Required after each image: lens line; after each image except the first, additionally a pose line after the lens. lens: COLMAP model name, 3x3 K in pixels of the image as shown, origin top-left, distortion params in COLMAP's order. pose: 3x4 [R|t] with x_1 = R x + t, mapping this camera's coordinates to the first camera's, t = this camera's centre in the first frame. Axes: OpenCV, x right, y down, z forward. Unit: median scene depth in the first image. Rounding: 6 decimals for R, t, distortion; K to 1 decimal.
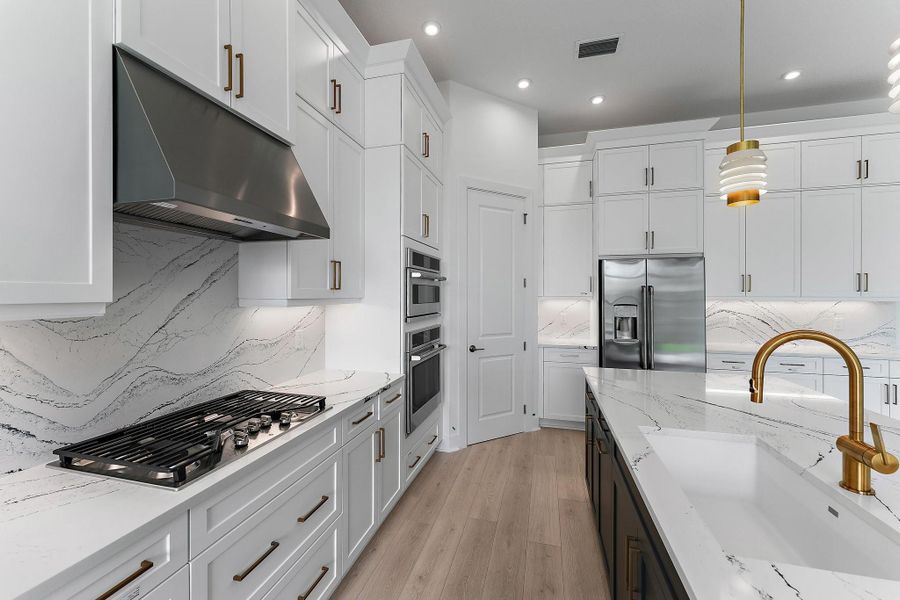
lens RADIAL K [[364.6, 0, 446.3], [0, 364.6, 295.0], [0, 0, 1]] dist [-0.000085, 0.001090]
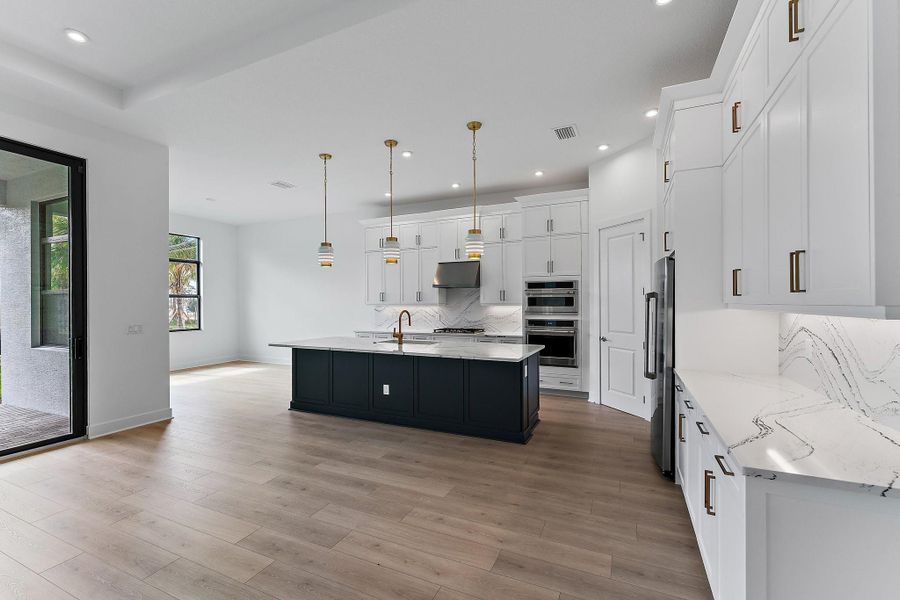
lens RADIAL K [[364.6, 0, 455.4], [0, 364.6, 299.0], [0, 0, 1]] dist [-0.000085, 0.001090]
pose [[-0.138251, -0.012747, -0.990315, 1.761091], [0.000583, 0.999916, -0.012951, 0.007462], [0.990397, -0.002368, -0.138232, 0.713025]]
